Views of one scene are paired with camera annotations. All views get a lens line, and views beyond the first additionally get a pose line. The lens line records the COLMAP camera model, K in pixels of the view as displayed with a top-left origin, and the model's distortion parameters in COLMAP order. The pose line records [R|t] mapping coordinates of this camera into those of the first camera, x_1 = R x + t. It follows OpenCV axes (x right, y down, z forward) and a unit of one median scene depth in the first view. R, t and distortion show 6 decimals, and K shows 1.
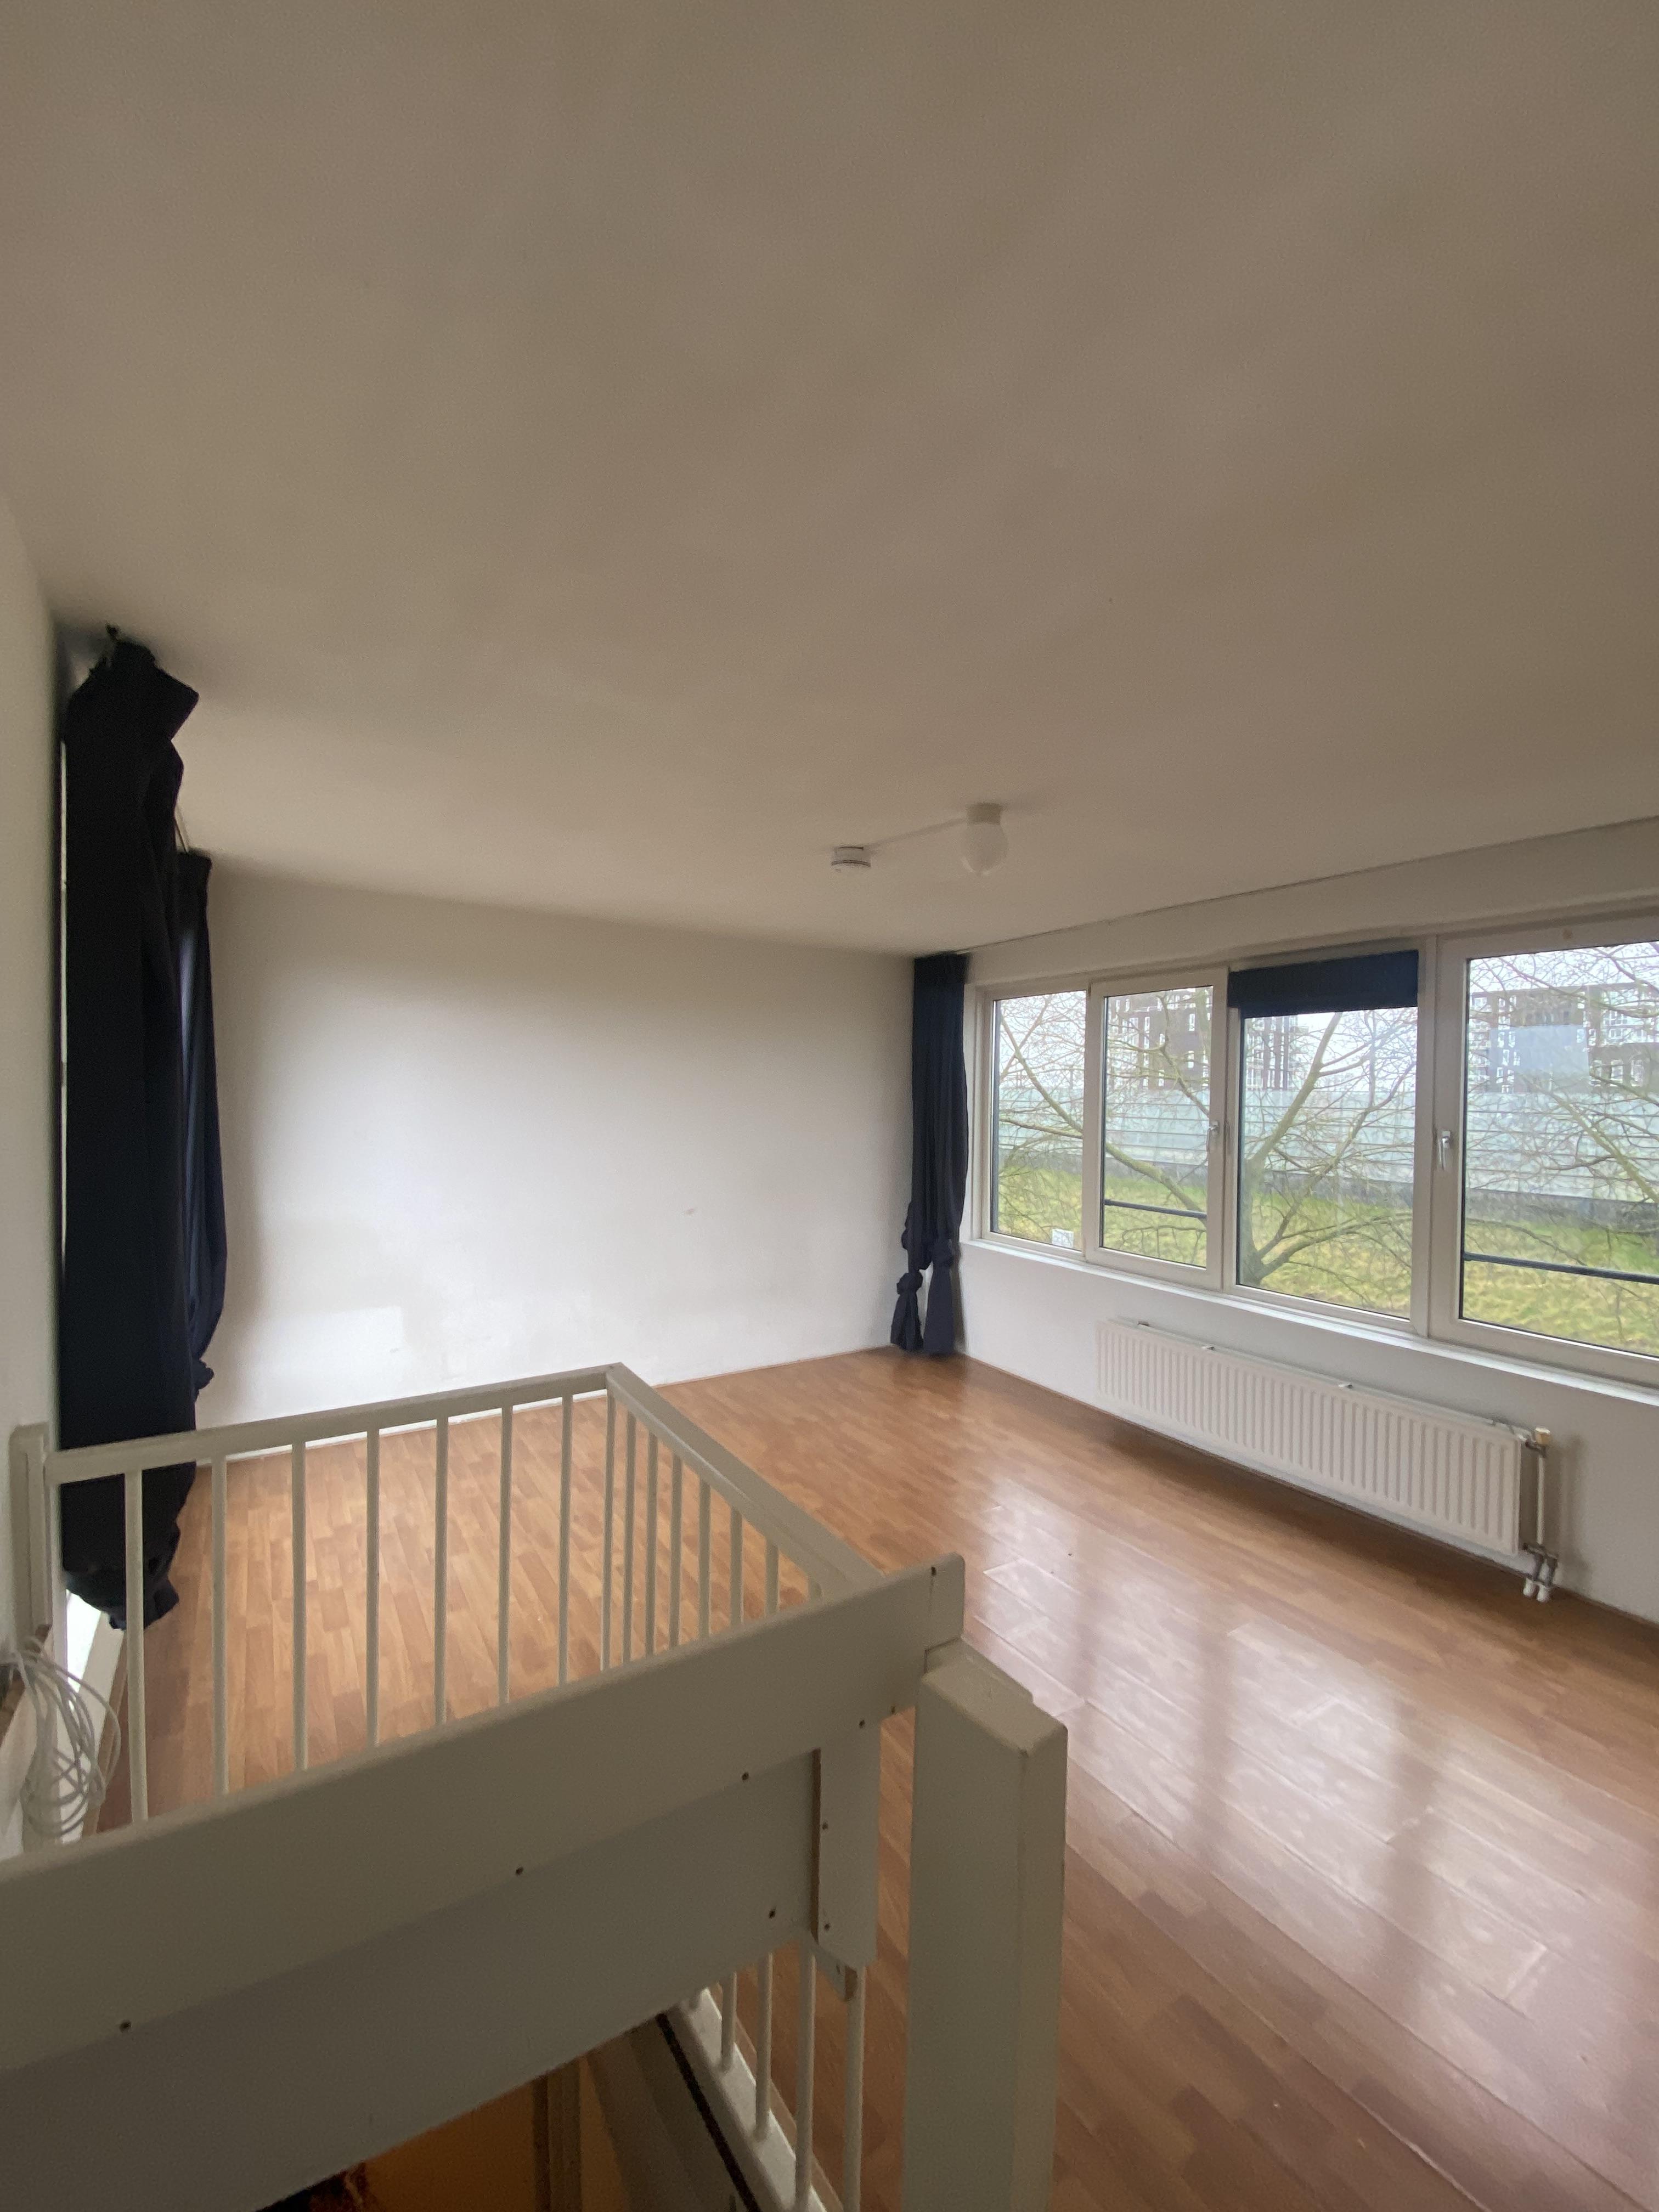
lens RADIAL K [[897.3, 0, 829.5], [0, 897.3, 1106.0], [0, 0, 1]] dist [0.028938, -0.027136]
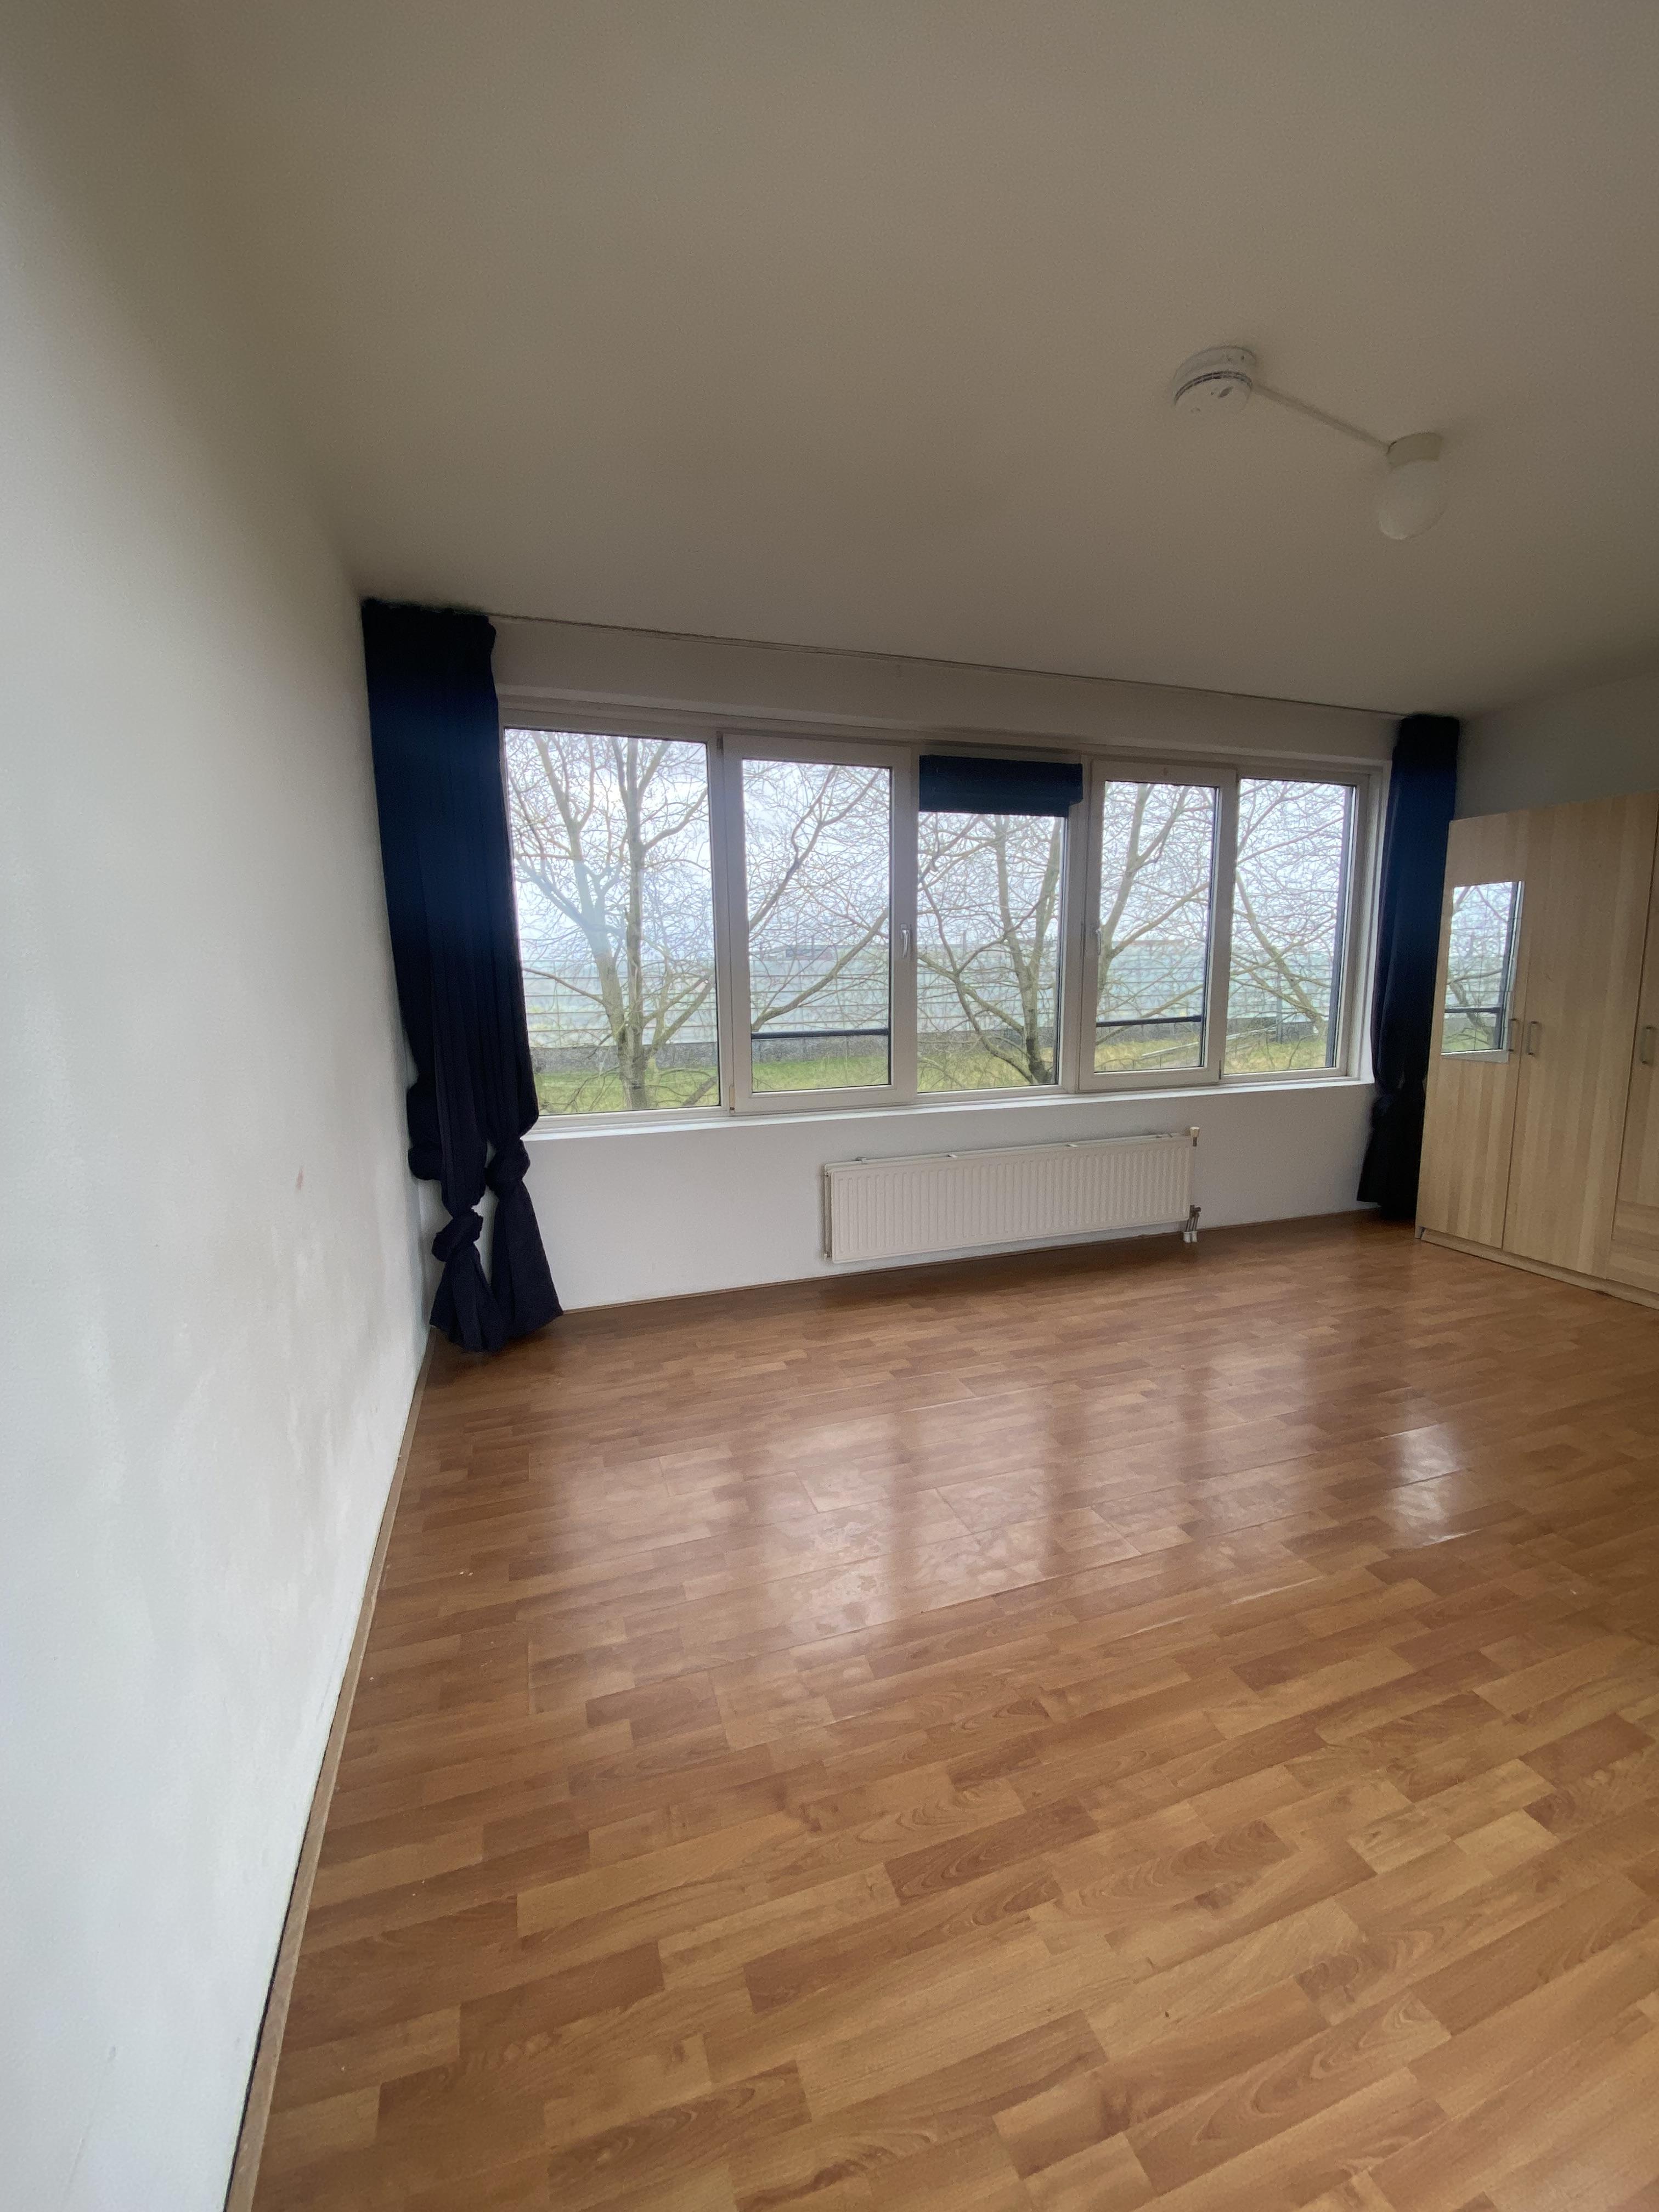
lens RADIAL K [[897.3, 0, 829.5], [0, 897.3, 1106.0], [0, 0, 1]] dist [0.028938, -0.027136]
pose [[0.232755, -0.163732, 0.958654, -0.586553], [0.032771, 0.986487, 0.160529, 0.061263], [-0.971983, -0.005947, 0.234975, 1.002940]]
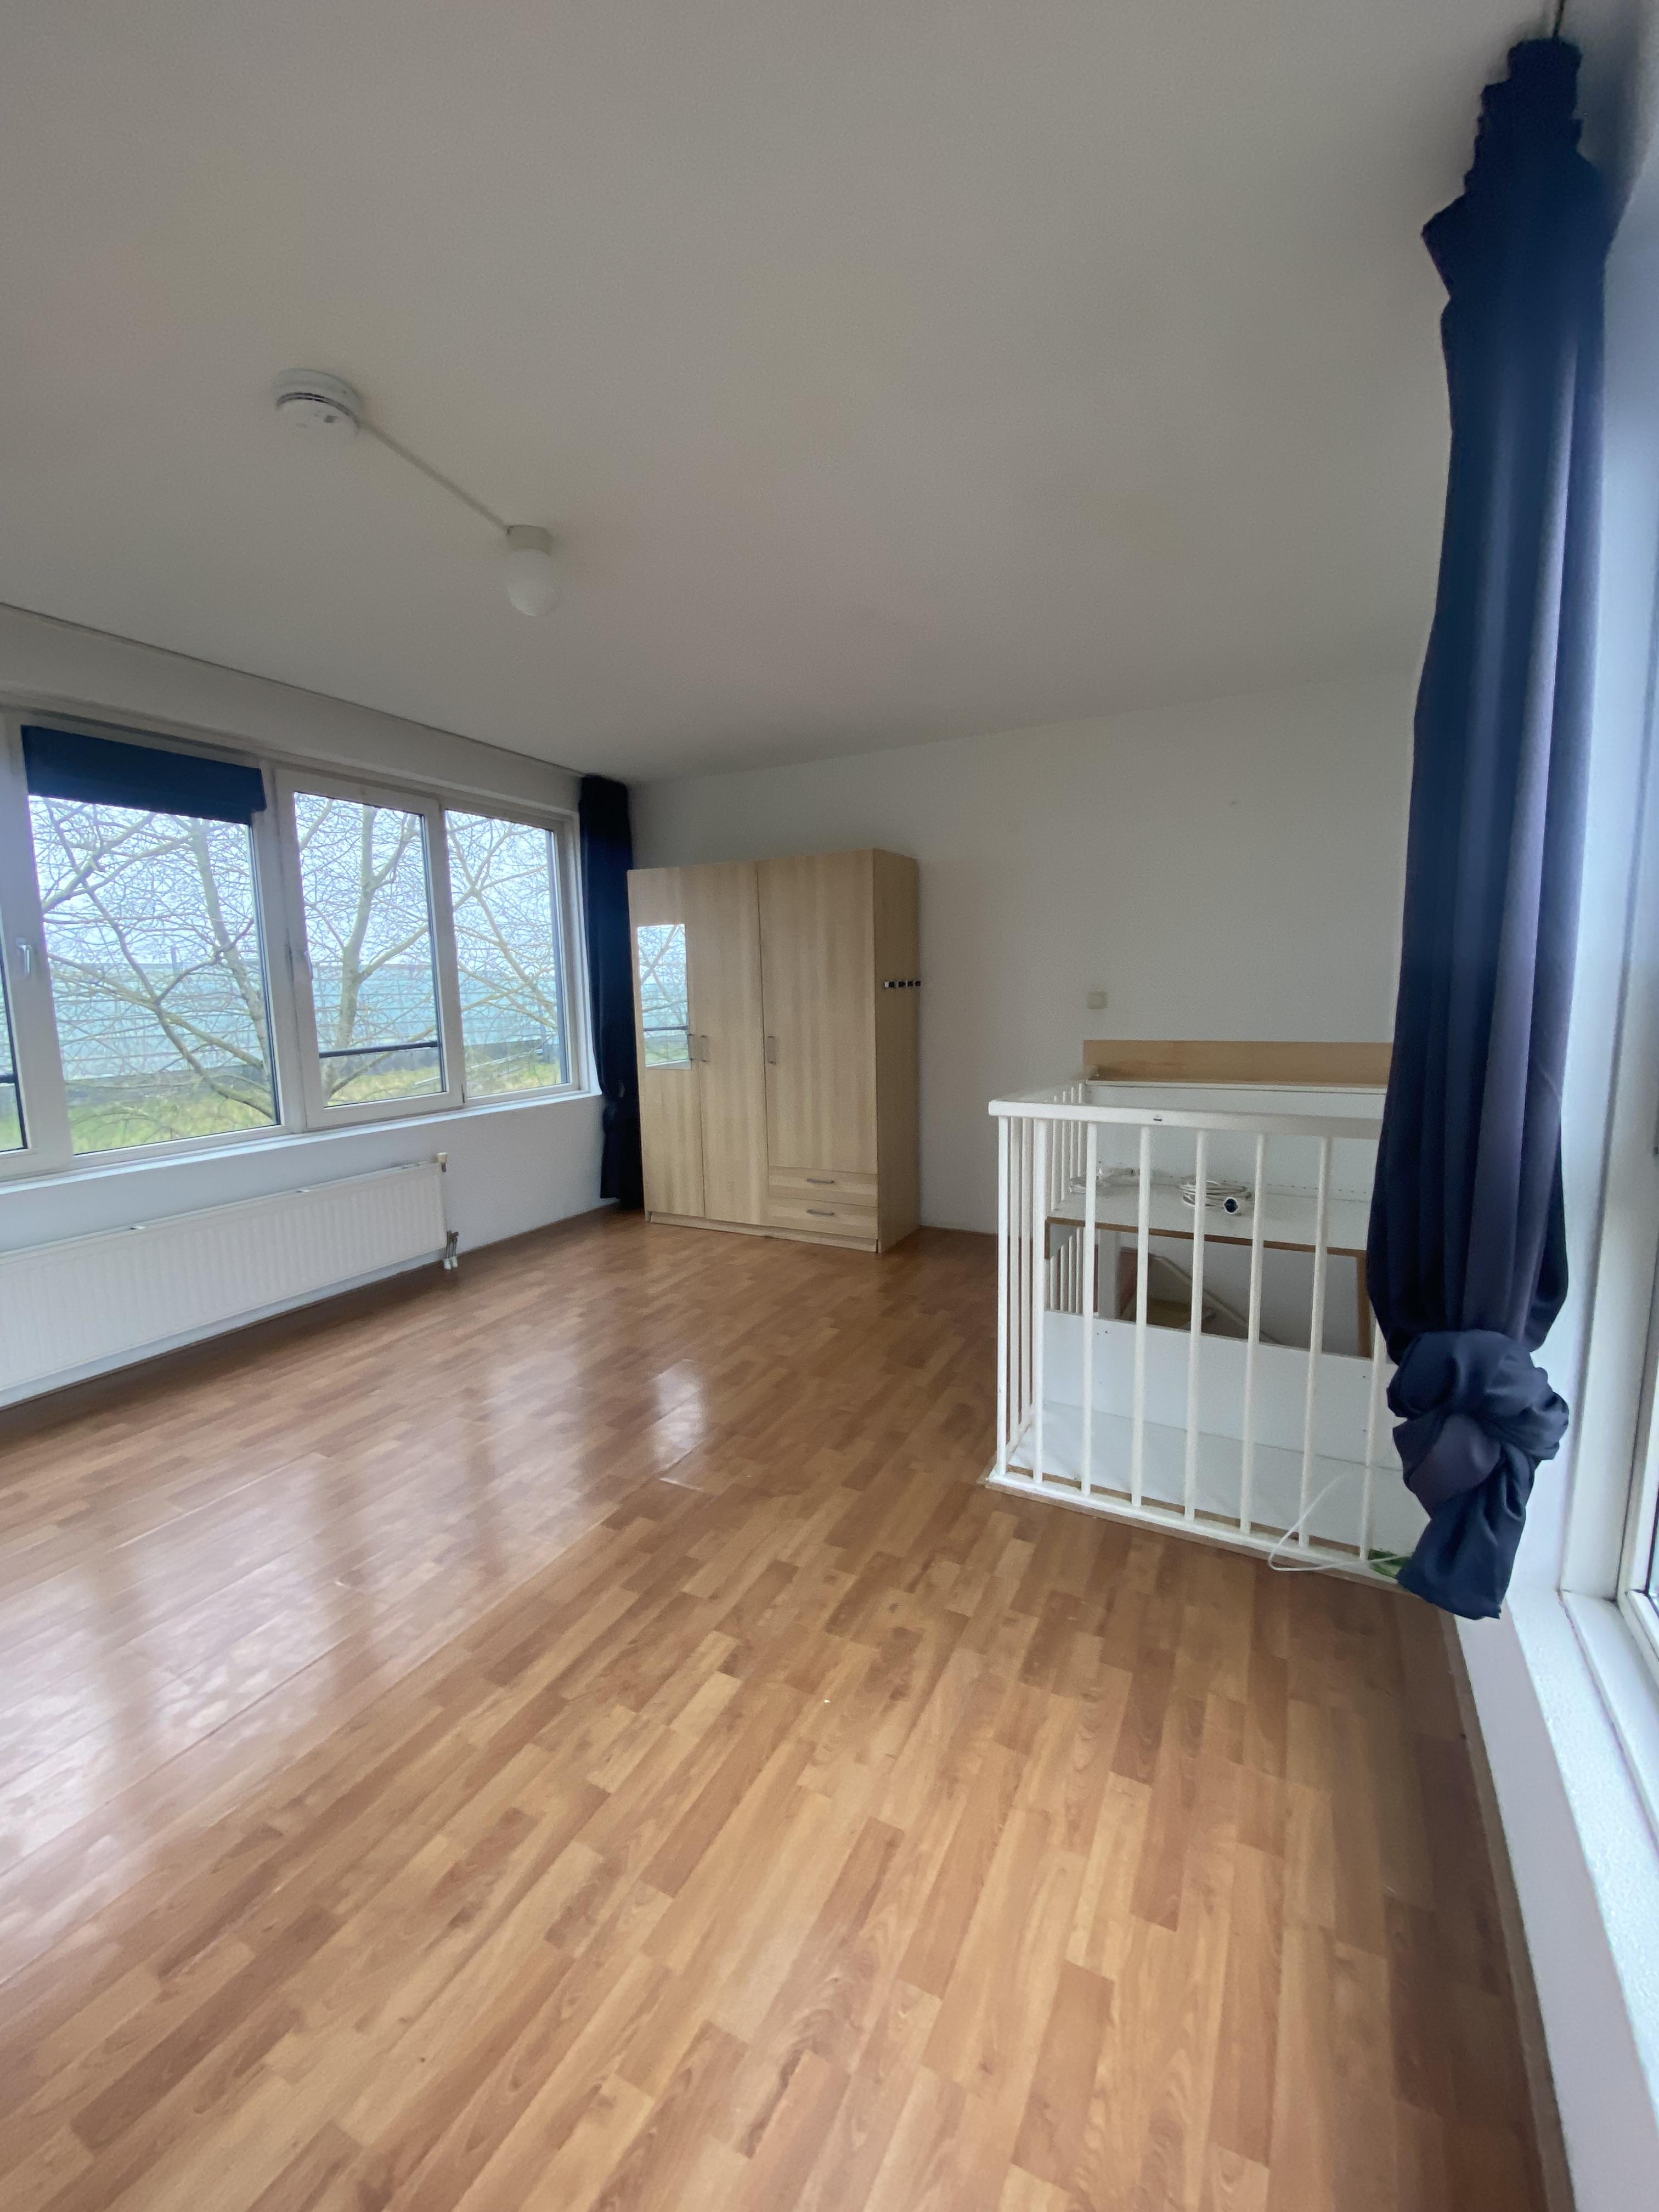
lens RADIAL K [[897.3, 0, 829.5], [0, 897.3, 1106.0], [0, 0, 1]] dist [0.028938, -0.027136]
pose [[-0.509431, -0.122672, 0.851723, -0.600839], [0.025380, 0.987214, 0.157367, 0.061157], [-0.860137, 0.101784, -0.499804, 0.961425]]
